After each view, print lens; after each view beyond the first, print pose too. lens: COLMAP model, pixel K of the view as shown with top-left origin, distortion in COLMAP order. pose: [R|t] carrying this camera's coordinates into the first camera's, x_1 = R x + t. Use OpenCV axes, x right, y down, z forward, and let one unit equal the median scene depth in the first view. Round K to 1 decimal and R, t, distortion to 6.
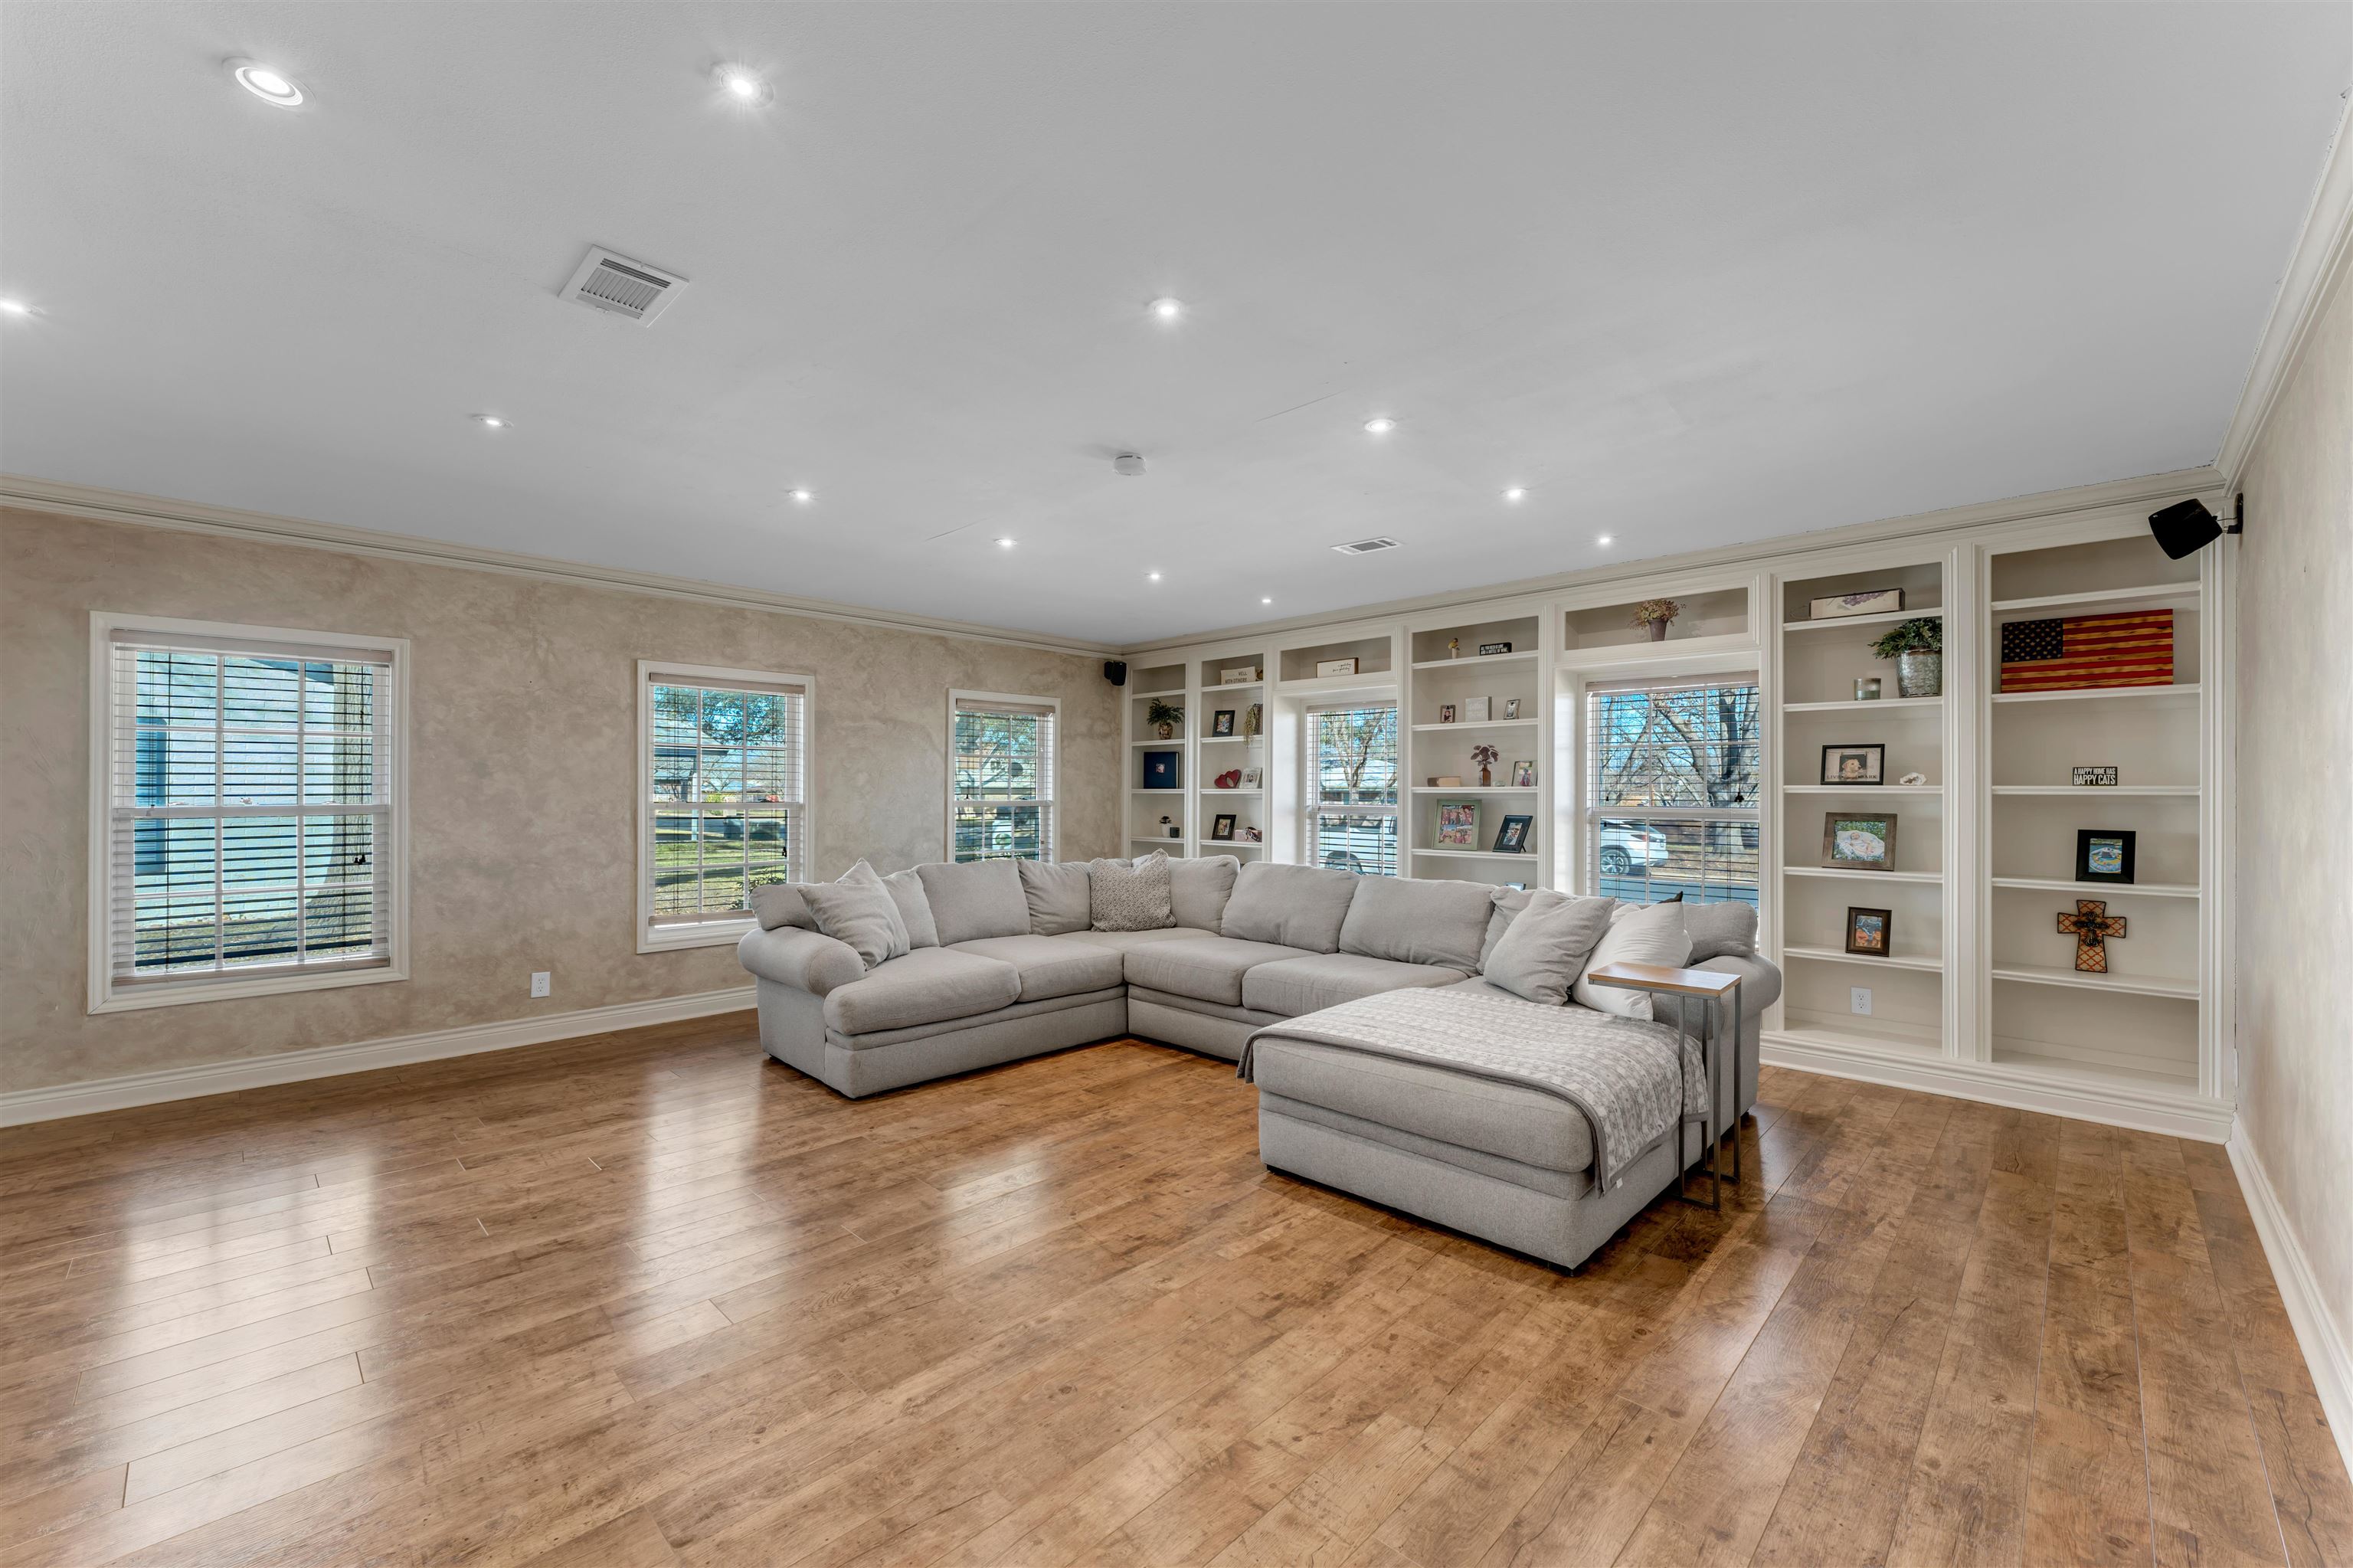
lens RADIAL K [[943.0, 0, 1168.4], [0, 943.0, 790.1], [0, 0, 1]] dist [0.002833, -0.000322]
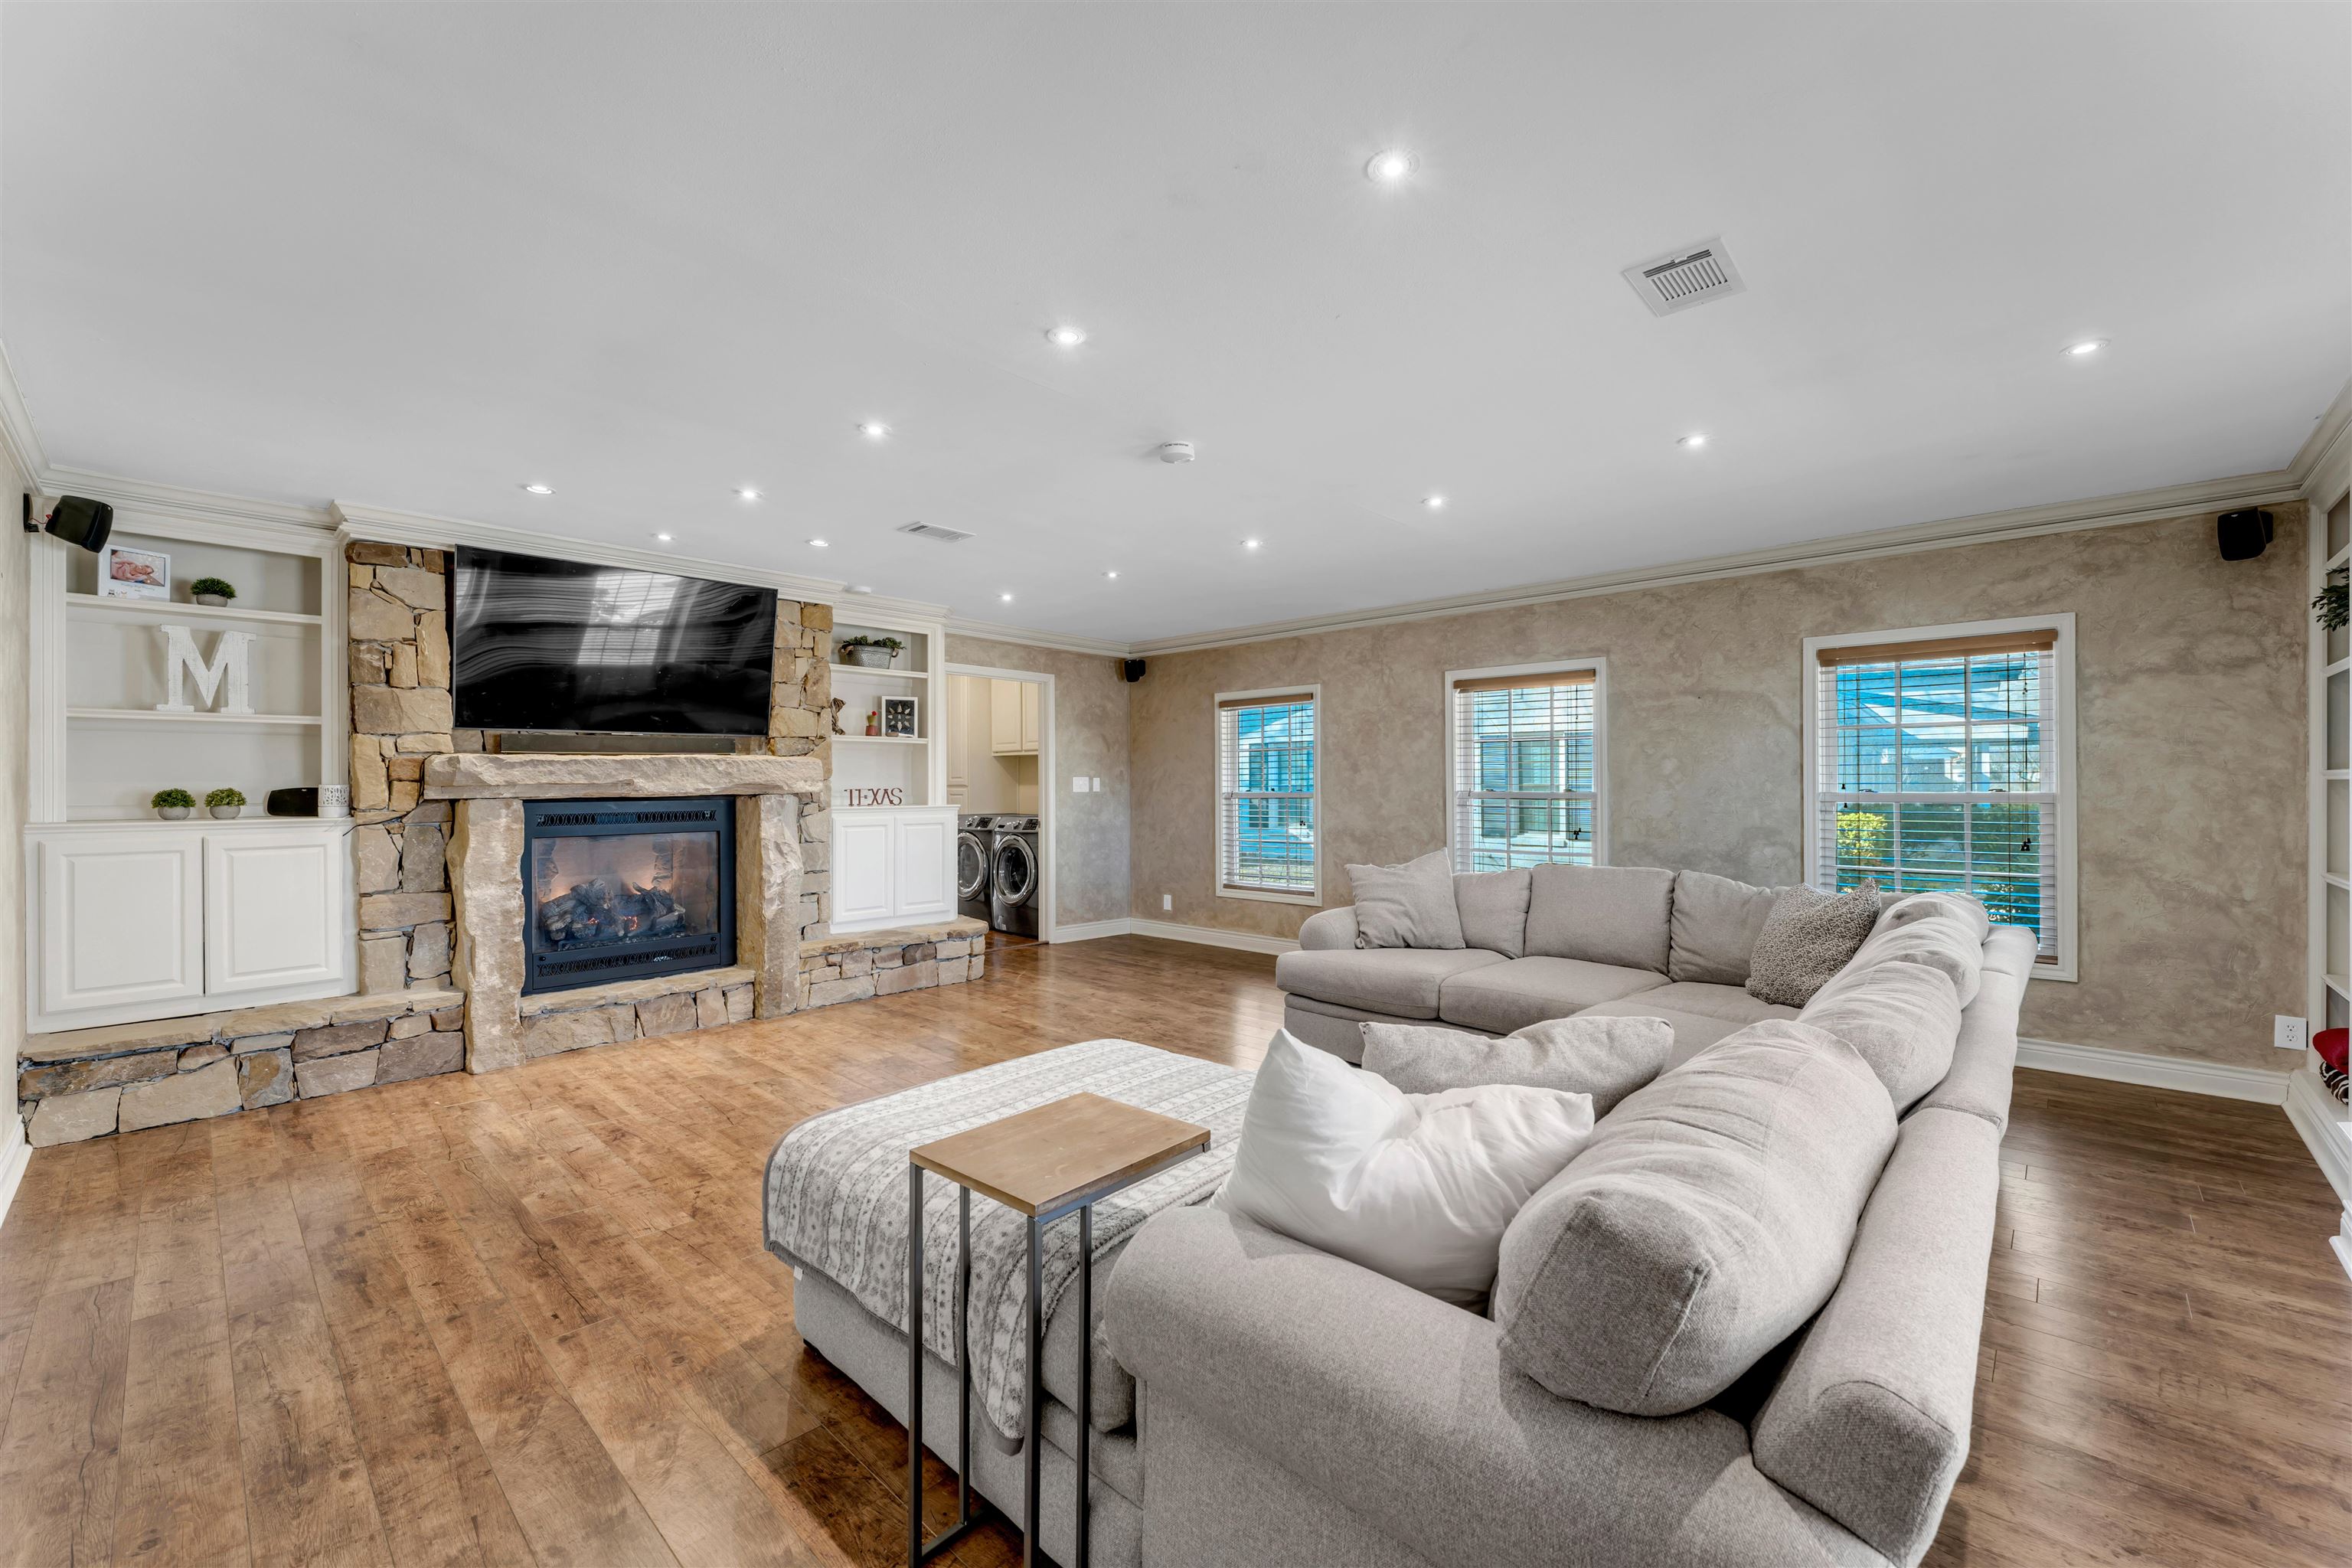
lens RADIAL K [[942.6, 0, 1167.0], [0, 942.6, 783.8], [0, 0, 1]] dist [0.002833, -0.000322]
pose [[0.016636, -0.004116, -0.999853, 0.656747], [0.006160, 0.999973, -0.004014, 0.006019], [0.999843, -0.006093, 0.016661, 0.669690]]
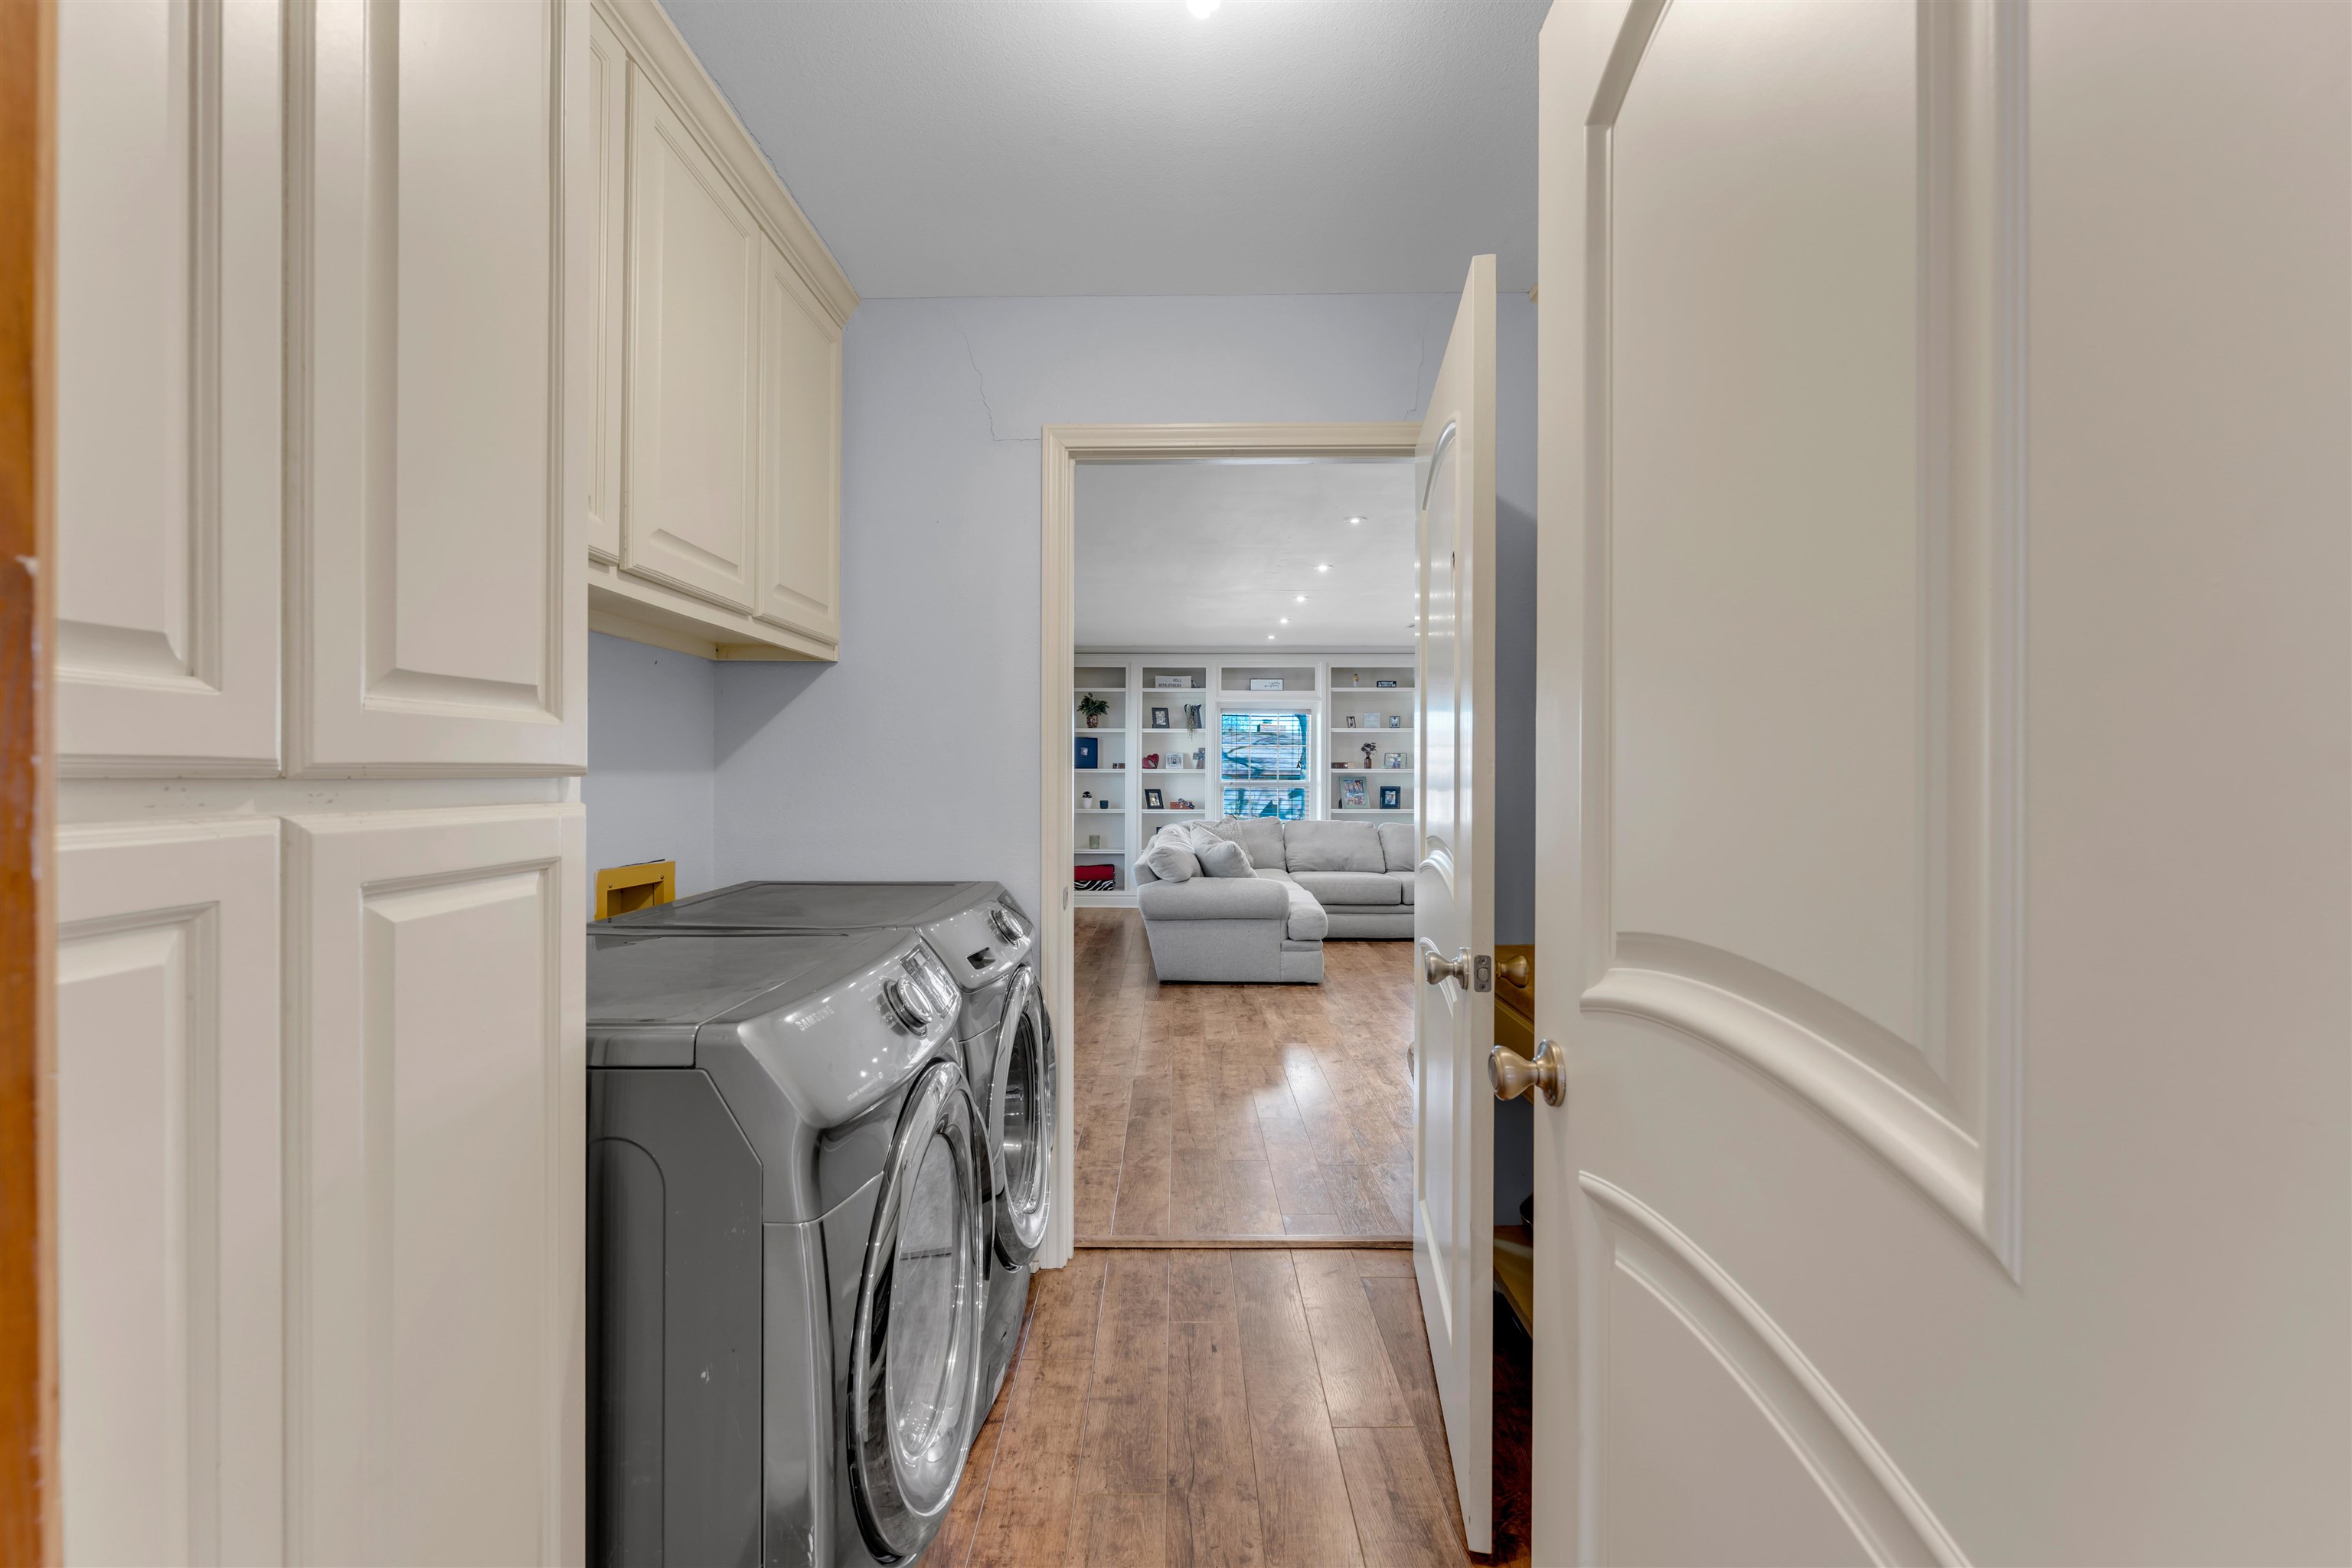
lens RADIAL K [[942.6, 0, 1179.7], [0, 942.6, 773.6], [0, 0, 1]] dist [0.002833, -0.000322]
pose [[0.714014, -0.000035, 0.700131, -1.189759], [-0.003997, 0.999984, 0.004126, -0.001087], [-0.700120, -0.005744, 0.714002, 0.098633]]
